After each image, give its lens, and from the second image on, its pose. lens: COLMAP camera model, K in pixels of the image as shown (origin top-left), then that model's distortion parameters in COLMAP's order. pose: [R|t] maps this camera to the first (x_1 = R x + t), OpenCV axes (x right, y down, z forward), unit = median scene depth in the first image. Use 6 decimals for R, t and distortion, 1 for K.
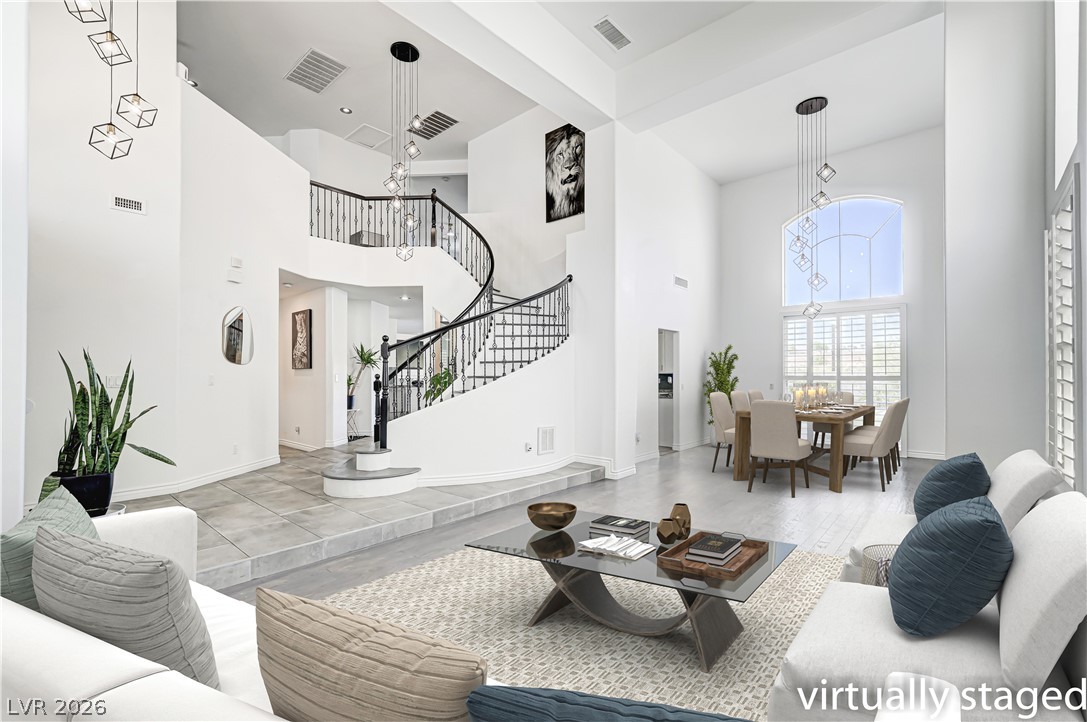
lens RADIAL K [[463.6, 0, 545.9], [0, 463.6, 367.9], [0, 0, 1]] dist [0.000214, -0.000002]
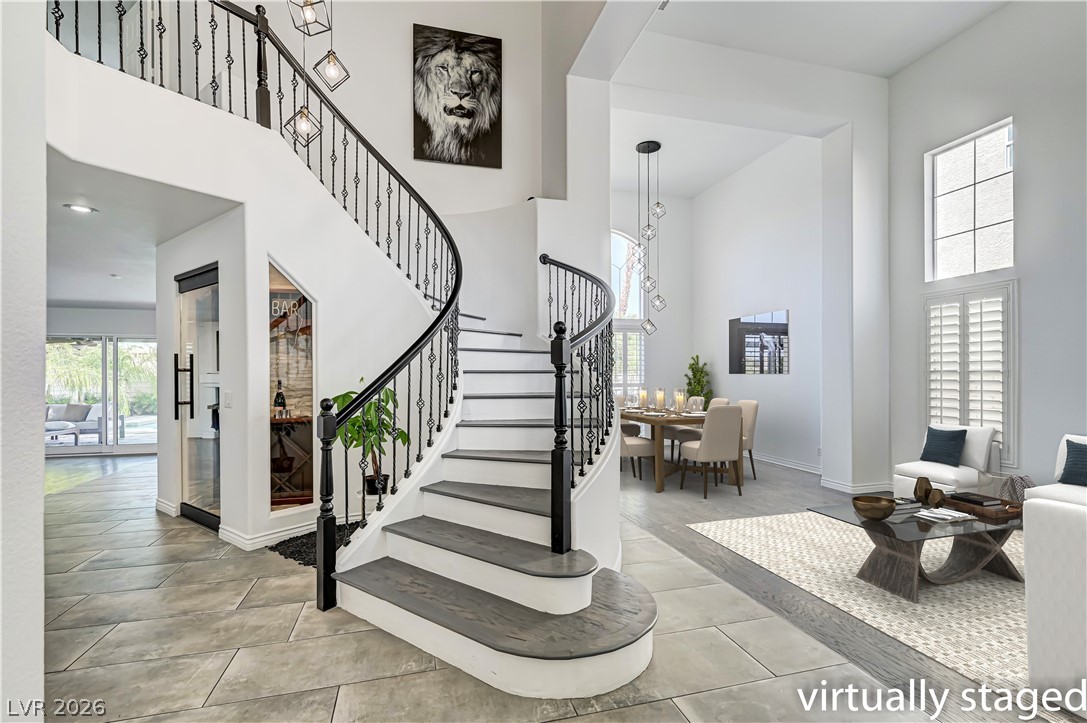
lens RADIAL K [[493.7, 0, 544.6], [0, 493.7, 371.7], [0, 0, 1]] dist [-0.000515, -0.000134]
pose [[0.541126, 0.001688, 0.840940, -0.514132], [-0.013703, 0.999883, 0.006810, -0.013662], [-0.840830, -0.015209, 0.541086, 0.471433]]
